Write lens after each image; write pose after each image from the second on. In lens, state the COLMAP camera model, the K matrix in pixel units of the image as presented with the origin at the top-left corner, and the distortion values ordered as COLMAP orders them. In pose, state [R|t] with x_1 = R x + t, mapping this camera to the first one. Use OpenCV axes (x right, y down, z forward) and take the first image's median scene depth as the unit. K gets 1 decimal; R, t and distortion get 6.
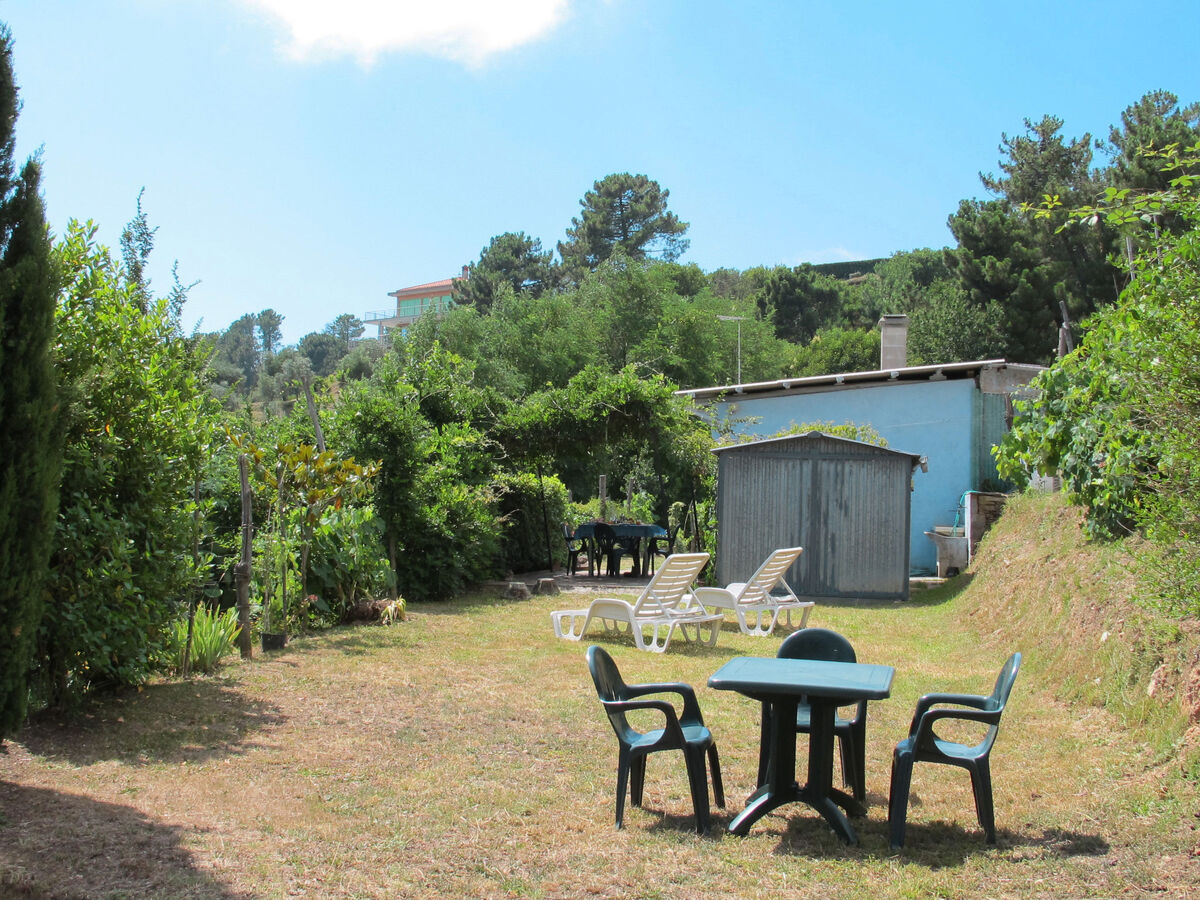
lens RADIAL K [[1494.9, 0, 600.0], [0, 1494.9, 450.0], [0, 0, 1]] dist [-0.015048, 0.049422]
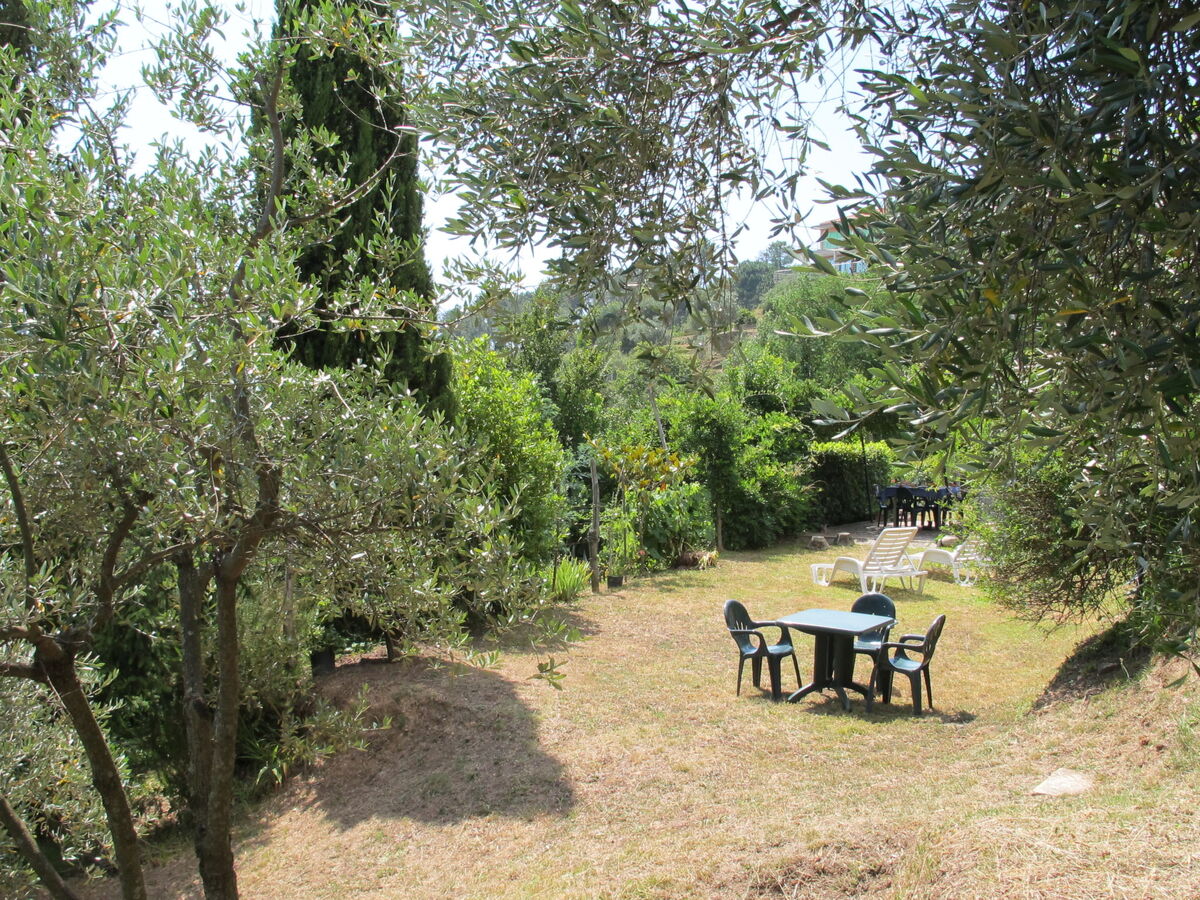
lens RADIAL K [[1494.9, 0, 600.0], [0, 1494.9, 450.0], [0, 0, 1]] dist [-0.015048, 0.049422]
pose [[0.957500, 0.007679, -0.288332, 0.146839], [0.008026, 0.998549, 0.053247, -0.061734], [0.288323, -0.053298, 0.956049, -0.321668]]
